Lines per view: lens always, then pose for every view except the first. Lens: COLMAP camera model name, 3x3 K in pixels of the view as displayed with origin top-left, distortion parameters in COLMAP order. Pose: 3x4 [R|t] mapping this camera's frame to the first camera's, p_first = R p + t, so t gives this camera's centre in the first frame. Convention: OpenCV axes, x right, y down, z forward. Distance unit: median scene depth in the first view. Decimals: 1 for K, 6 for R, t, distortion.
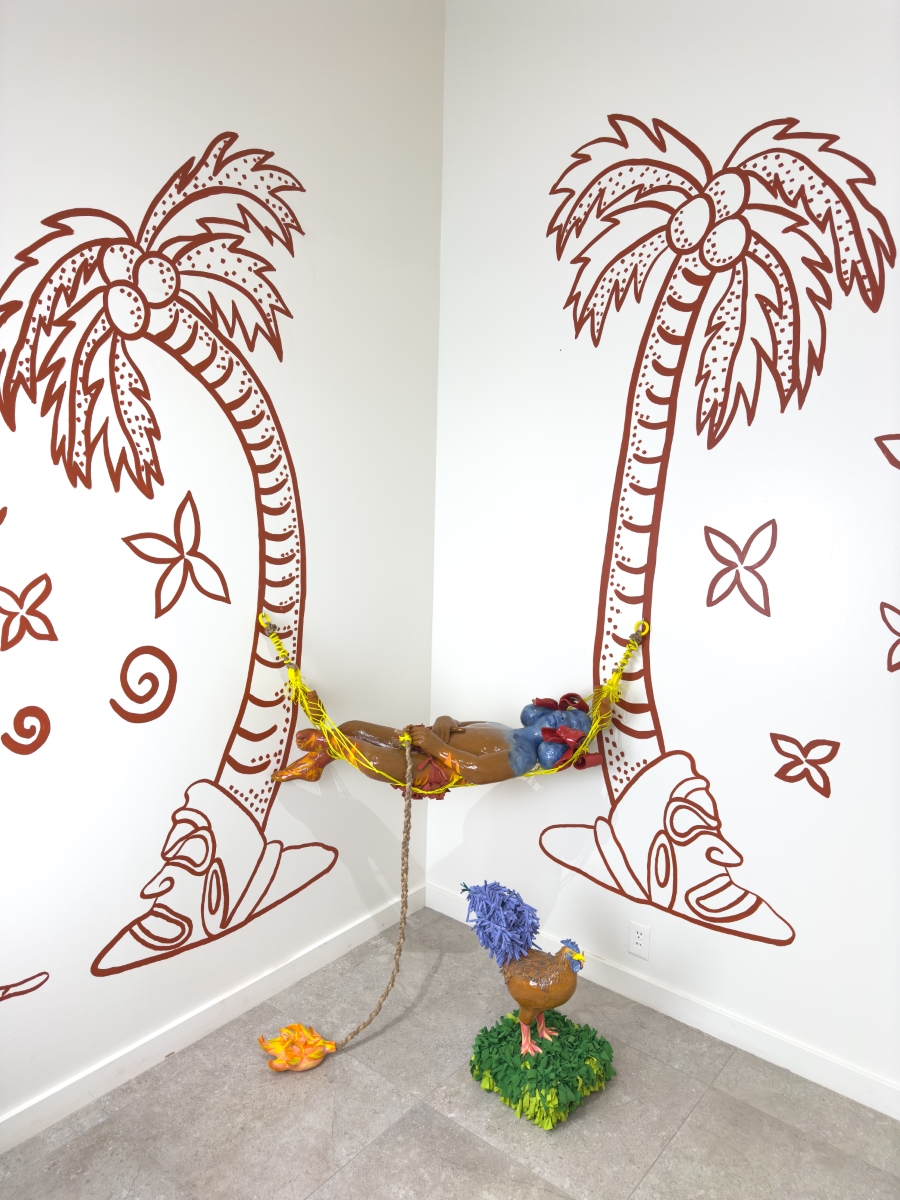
lens RADIAL K [[831.6, 0, 476.3], [0, 831.6, 600.4], [0, 0, 1]] dist [0.088897, -0.115616]
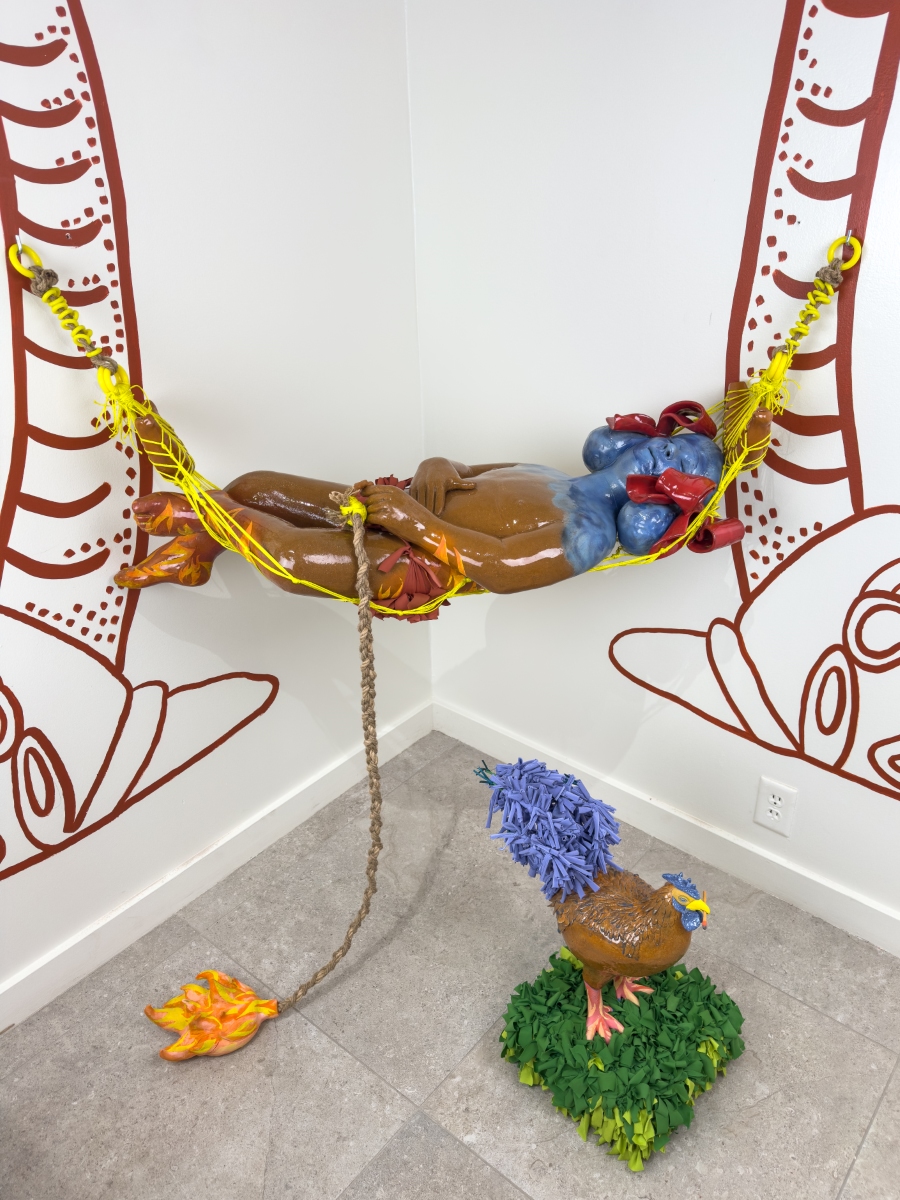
lens RADIAL K [[831.6, 0, 476.3], [0, 831.6, 600.4], [0, 0, 1]] dist [0.088897, -0.115616]
pose [[0.998517, -0.022118, -0.049751, 0.011218], [0.037895, 0.938437, 0.343365, 0.047759], [0.039094, -0.344741, 0.937883, 0.502880]]
